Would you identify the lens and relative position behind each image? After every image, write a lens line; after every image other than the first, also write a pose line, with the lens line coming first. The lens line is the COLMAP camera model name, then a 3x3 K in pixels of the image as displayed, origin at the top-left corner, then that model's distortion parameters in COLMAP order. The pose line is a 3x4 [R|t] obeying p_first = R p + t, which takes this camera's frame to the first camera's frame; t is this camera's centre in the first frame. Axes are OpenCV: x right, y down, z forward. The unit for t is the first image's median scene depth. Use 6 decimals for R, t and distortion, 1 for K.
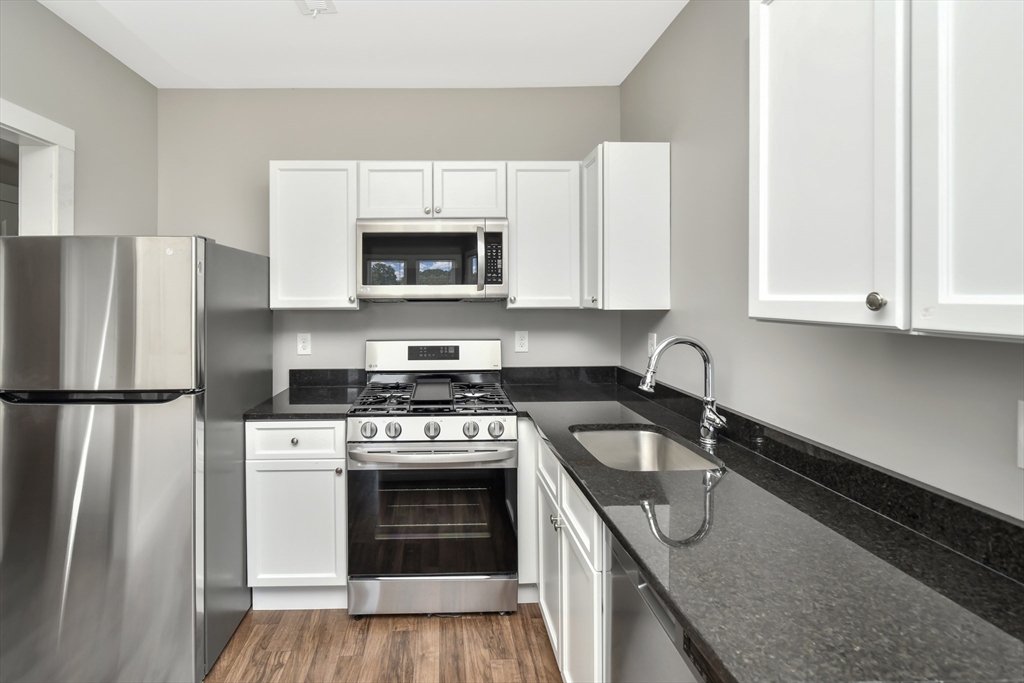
lens RADIAL K [[480.3, 0, 448.2], [0, 480.3, 303.3], [0, 0, 1]] dist [-0.013781, -0.000135]
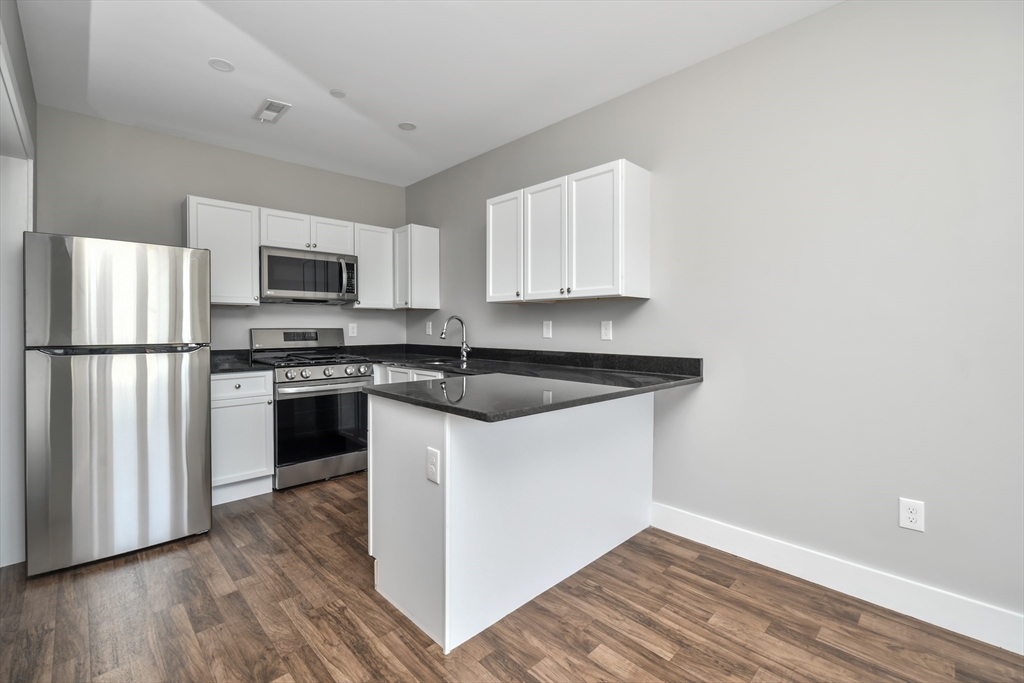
lens RADIAL K [[464.9, 0, 509.8], [0, 464.9, 331.0], [0, 0, 1]] dist [-0.000213, -0.000174]
pose [[0.735557, -0.003536, 0.677454, -0.680406], [0.006886, 0.999974, -0.002258, 0.116293], [-0.677428, 0.006326, 0.735562, -0.693751]]
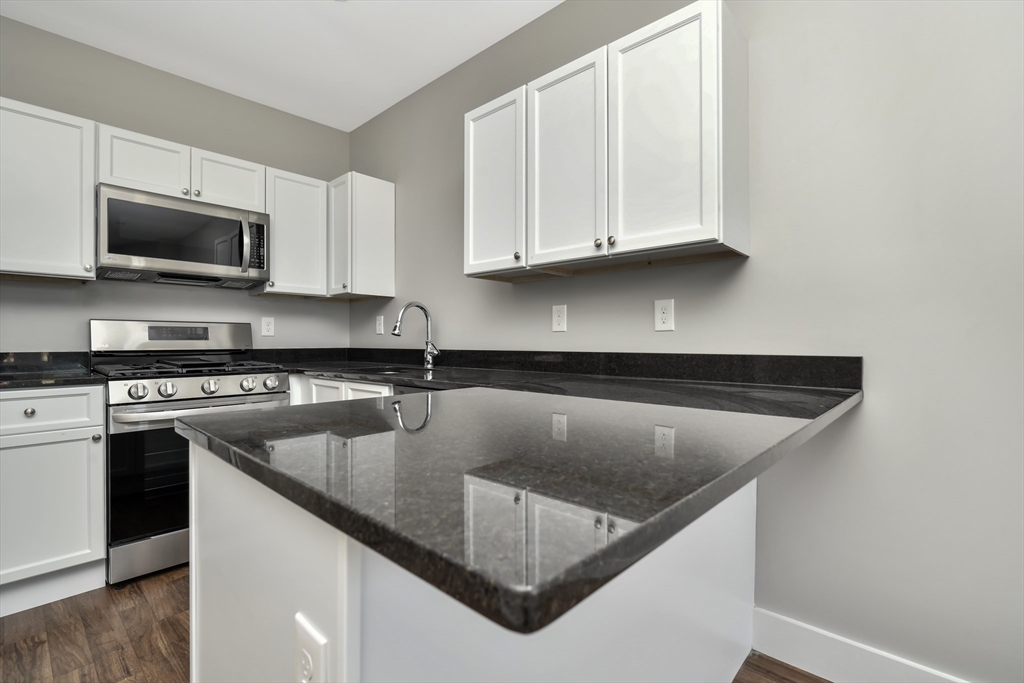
lens RADIAL K [[463.5, 0, 512.0], [0, 463.5, 341.5], [0, 0, 1]] dist [-0.000724, -0.000131]
pose [[0.685029, 0.002447, 0.728512, -0.327858], [0.006801, 0.999929, -0.009754, 0.167685], [-0.728484, 0.011636, 0.684964, -0.240728]]
